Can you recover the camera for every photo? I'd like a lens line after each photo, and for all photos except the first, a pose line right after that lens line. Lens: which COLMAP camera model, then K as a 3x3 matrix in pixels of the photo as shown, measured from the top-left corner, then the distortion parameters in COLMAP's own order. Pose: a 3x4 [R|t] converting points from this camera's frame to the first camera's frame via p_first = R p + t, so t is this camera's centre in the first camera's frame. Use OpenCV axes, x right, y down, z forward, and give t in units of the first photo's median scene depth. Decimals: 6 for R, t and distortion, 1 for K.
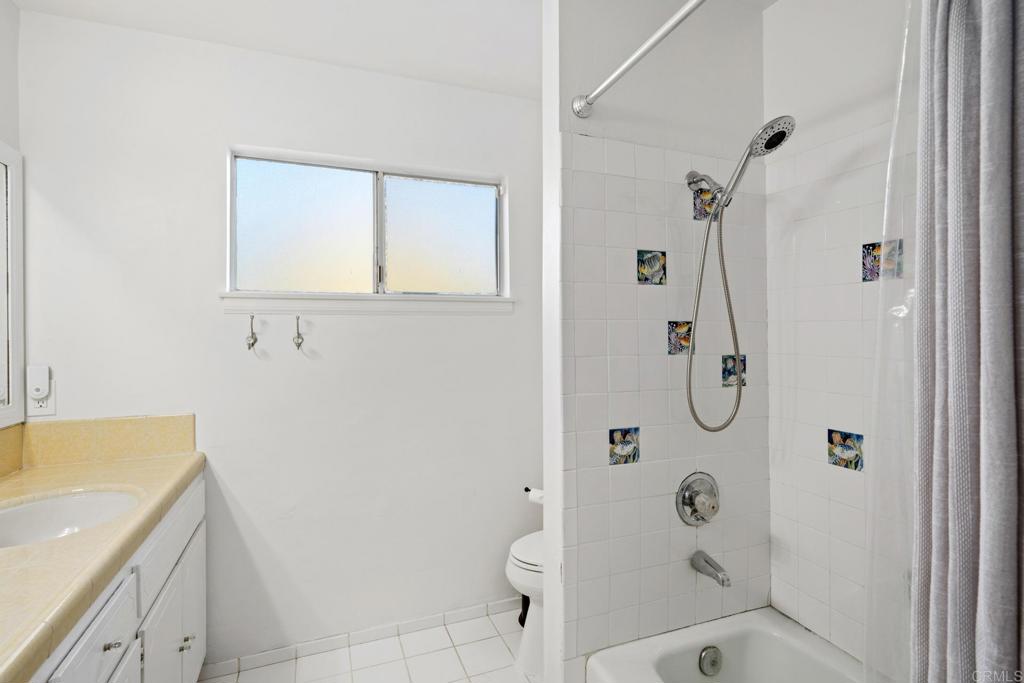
lens RADIAL K [[480.6, 0, 511.3], [0, 480.6, 336.0], [0, 0, 1]] dist [0.001679, -0.000076]
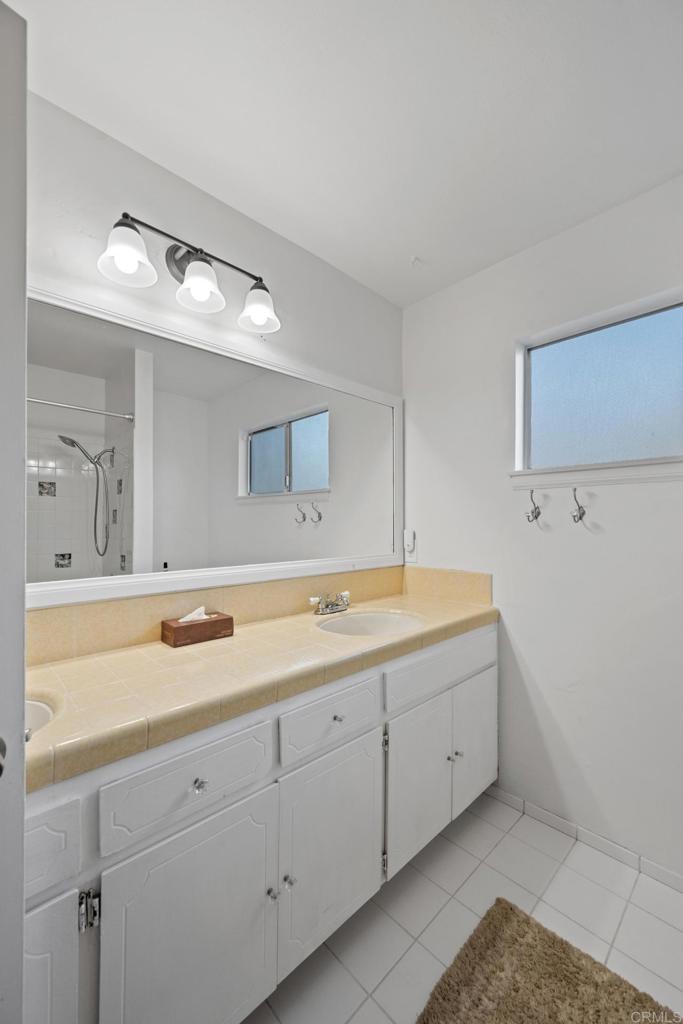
lens RADIAL K [[405.2, 0, 352.5], [0, 405.2, 518.6], [0, 0, 1]] dist [0.000533, 0.000154]
pose [[0.392507, -0.004383, -0.919739, 0.159311], [-0.005418, 0.999960, -0.007077, 0.034543], [0.919733, 0.007760, 0.392468, 0.312105]]
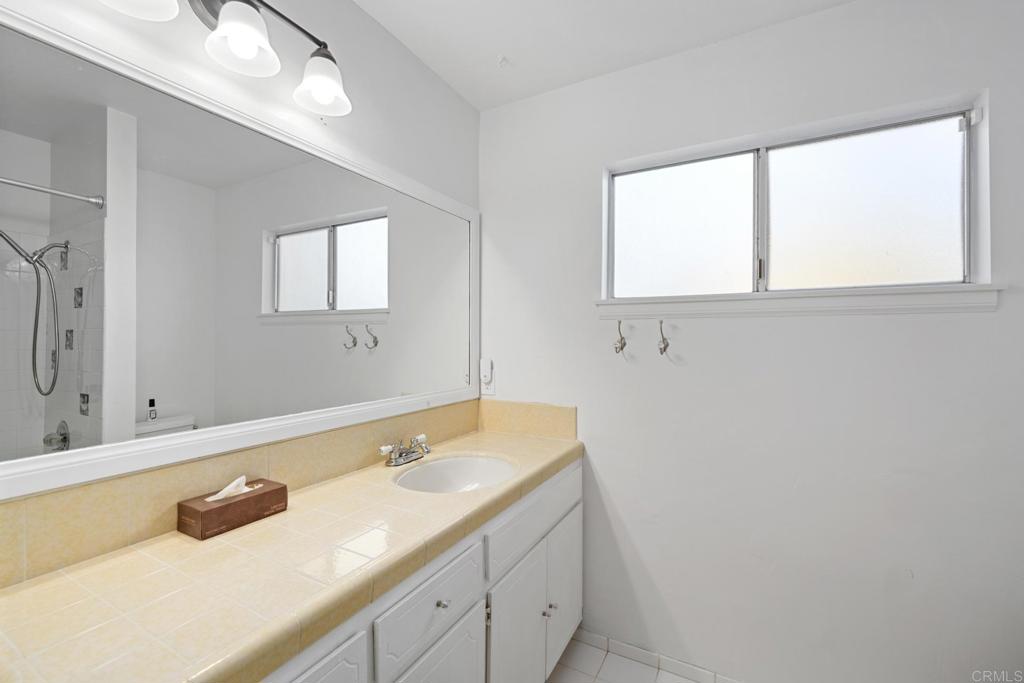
lens RADIAL K [[429.2, 0, 518.4], [0, 429.2, 338.7], [0, 0, 1]] dist [-0.003405, 0.002203]
pose [[0.646375, 0.007997, -0.762978, 0.039496], [-0.013148, 0.999913, -0.000658, 0.001055], [0.762906, 0.010457, 0.646424, 0.256811]]
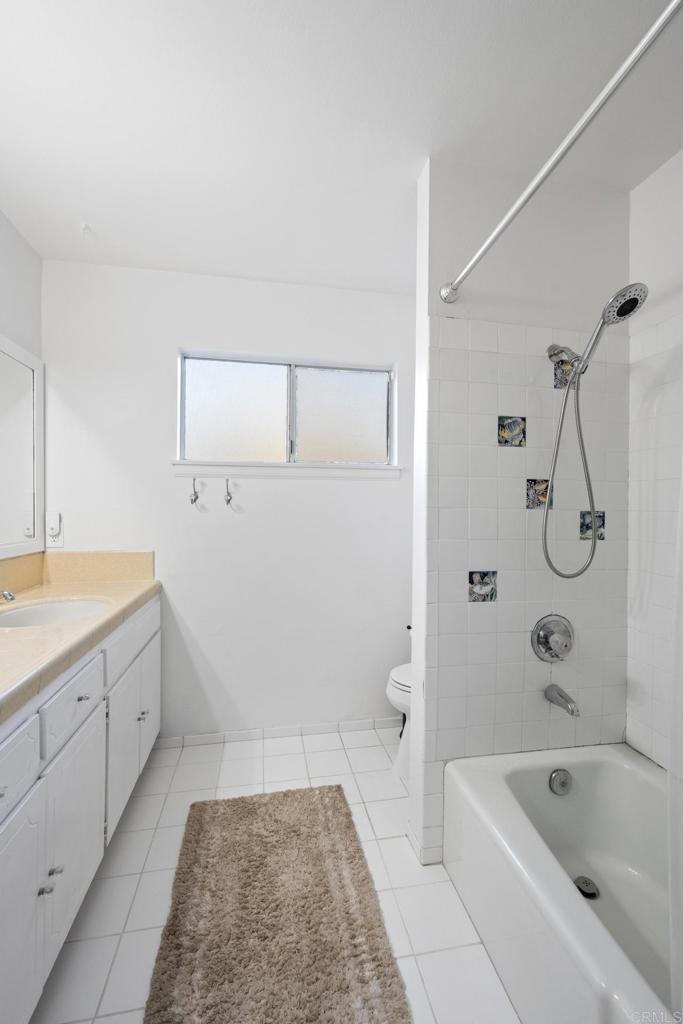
lens RADIAL K [[405.2, 0, 342.8], [0, 405.2, 514.8], [0, 0, 1]] dist [0.000533, 0.000154]
pose [[0.983069, 0.015573, -0.182575, 0.071401], [-0.013397, 0.999824, 0.013145, 0.043097], [0.182747, -0.010477, 0.983104, -0.014365]]
